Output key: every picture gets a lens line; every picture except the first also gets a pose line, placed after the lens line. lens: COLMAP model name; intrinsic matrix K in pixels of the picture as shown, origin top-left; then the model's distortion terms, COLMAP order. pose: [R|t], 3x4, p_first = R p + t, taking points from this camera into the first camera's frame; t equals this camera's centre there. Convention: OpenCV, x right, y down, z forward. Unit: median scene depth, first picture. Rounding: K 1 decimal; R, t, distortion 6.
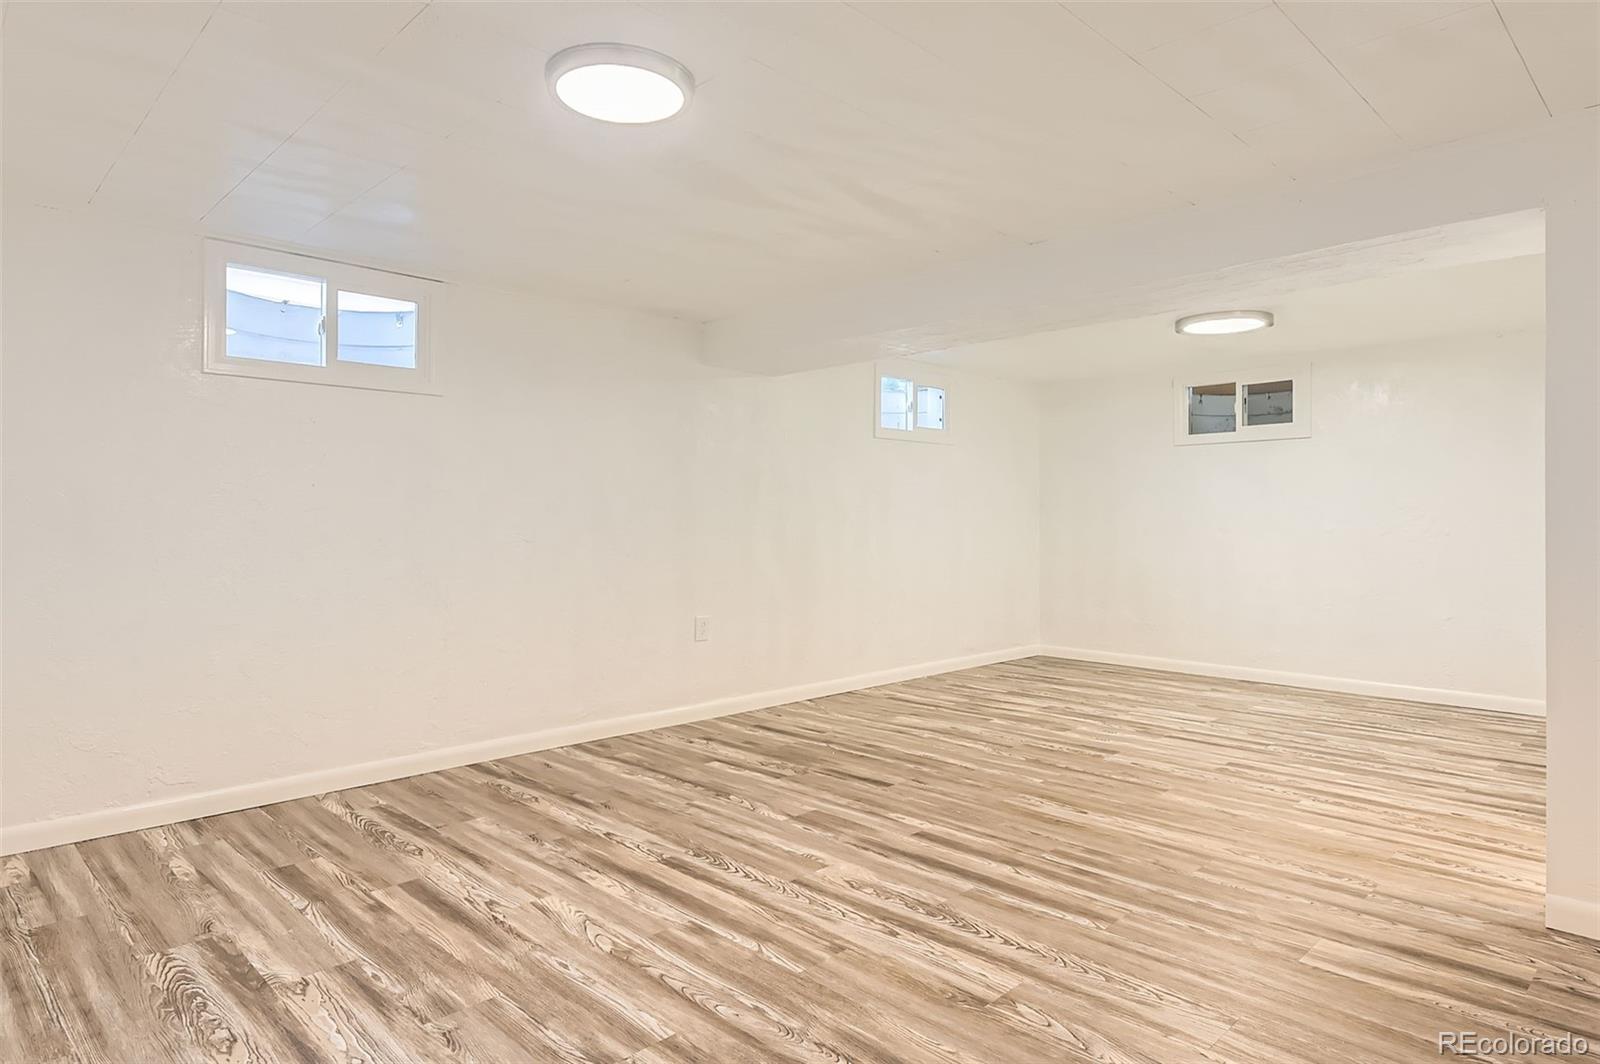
lens RADIAL K [[646.6, 0, 796.8], [0, 646.6, 529.4], [0, 0, 1]] dist [0.008280, -0.000412]
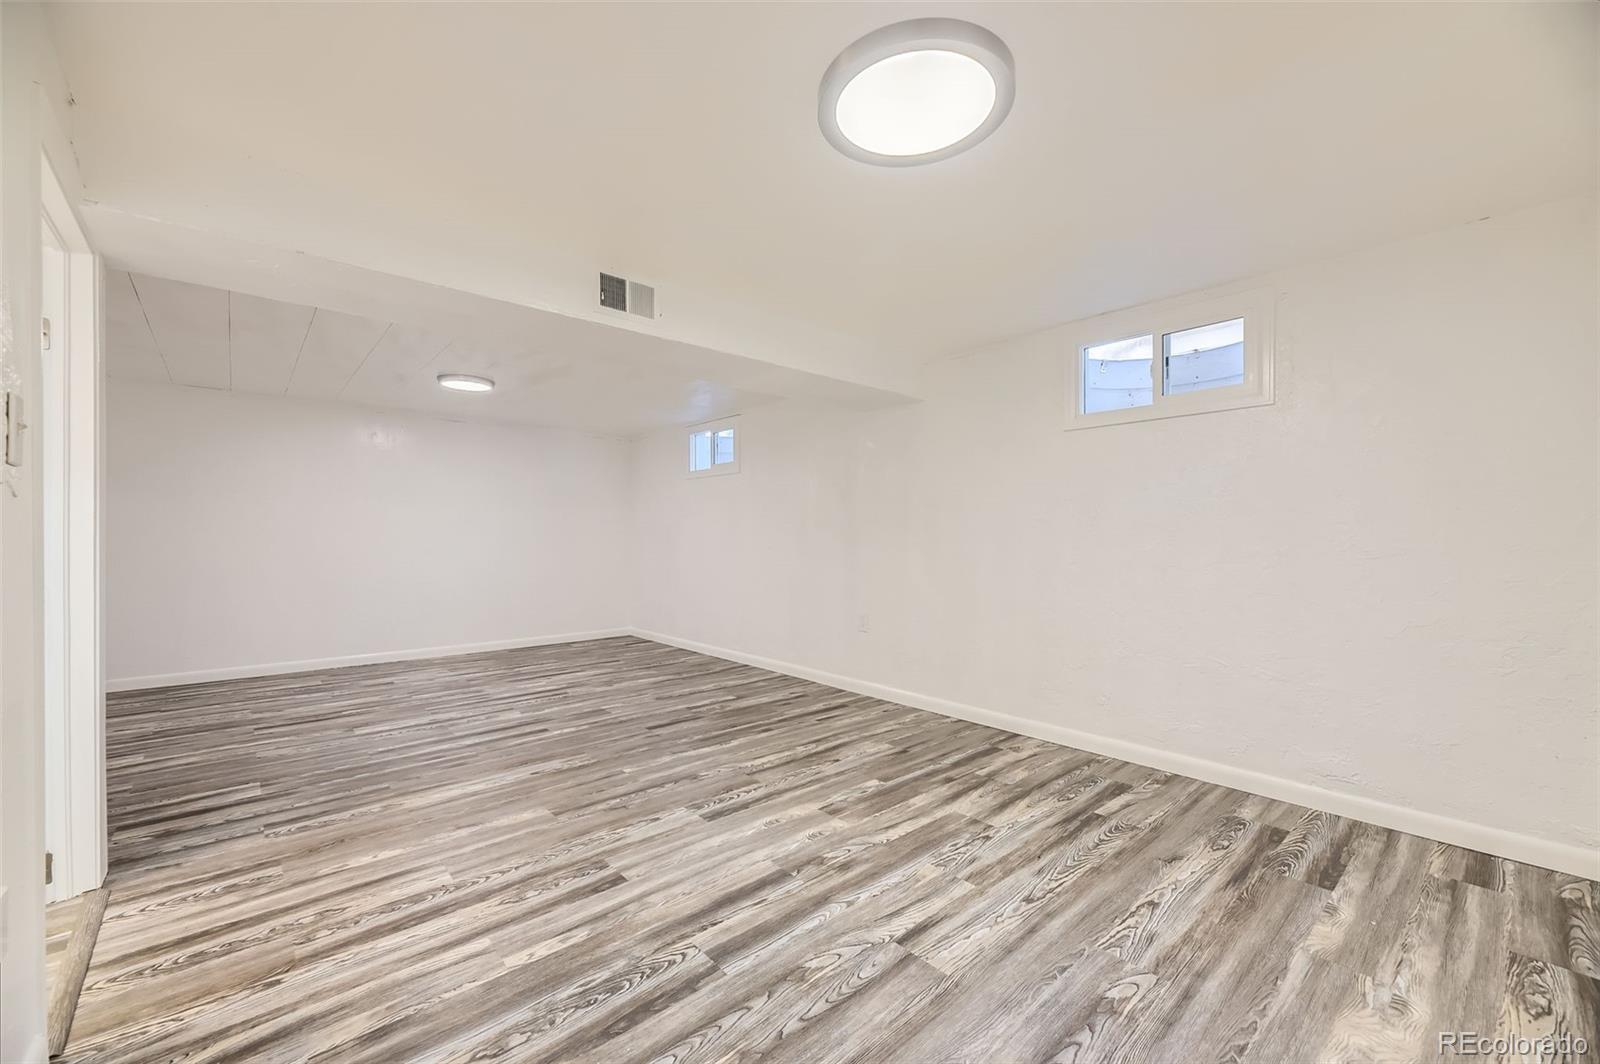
lens RADIAL K [[640.1, 0, 797.4], [0, 640.1, 531.4], [0, 0, 1]] dist [0.018923, -0.007718]
pose [[0.121839, -0.001471, -0.992549, 1.311161], [-0.010160, 0.999945, -0.002729, 0.042090], [0.992498, 0.010417, 0.121818, 1.116001]]
